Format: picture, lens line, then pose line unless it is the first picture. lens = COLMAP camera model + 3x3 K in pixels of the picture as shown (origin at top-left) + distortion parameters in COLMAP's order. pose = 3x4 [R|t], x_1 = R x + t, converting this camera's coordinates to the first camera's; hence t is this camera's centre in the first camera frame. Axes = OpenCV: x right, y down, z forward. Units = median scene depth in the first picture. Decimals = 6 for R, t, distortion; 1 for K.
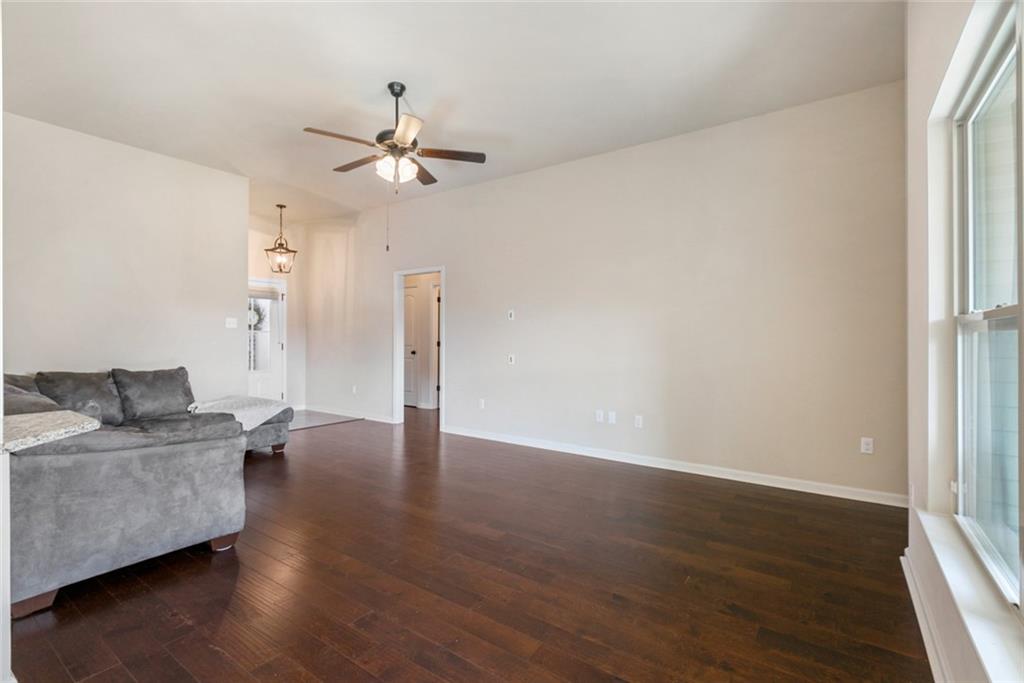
lens RADIAL K [[472.6, 0, 511.1], [0, 472.6, 335.9], [0, 0, 1]] dist [-0.001039, -0.000205]
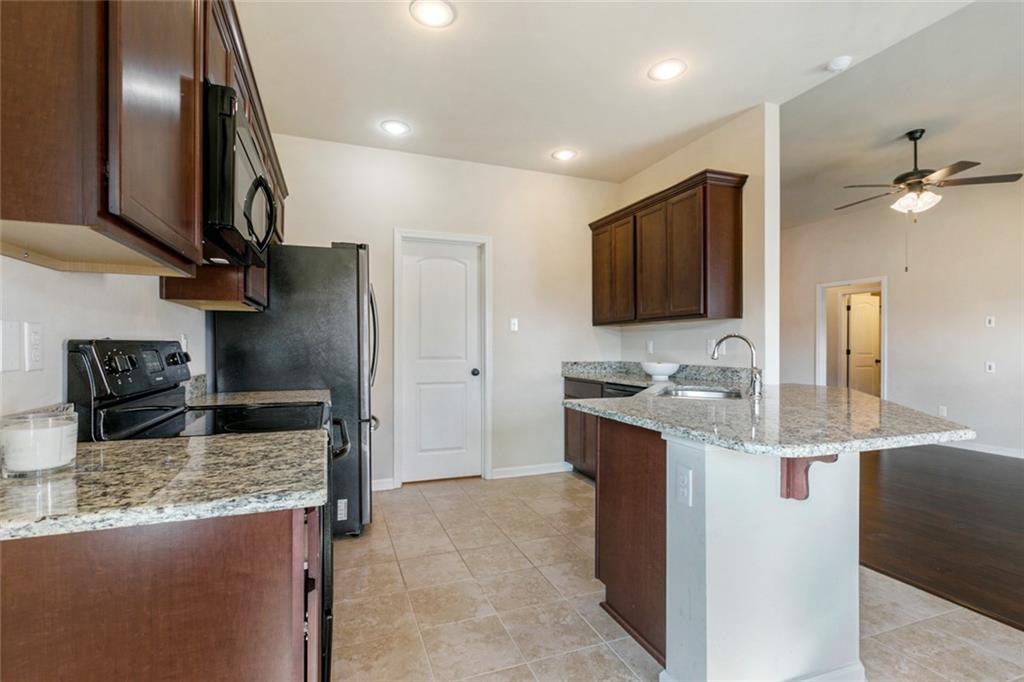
lens RADIAL K [[467.0, 0, 510.2], [0, 467.0, 345.5], [0, 0, 1]] dist [0.014631, 0.000103]
pose [[0.825497, -0.002056, -0.564403, -0.411206], [0.001767, 0.999998, -0.001059, 0.007789], [0.564404, -0.000124, 0.825499, -0.555333]]
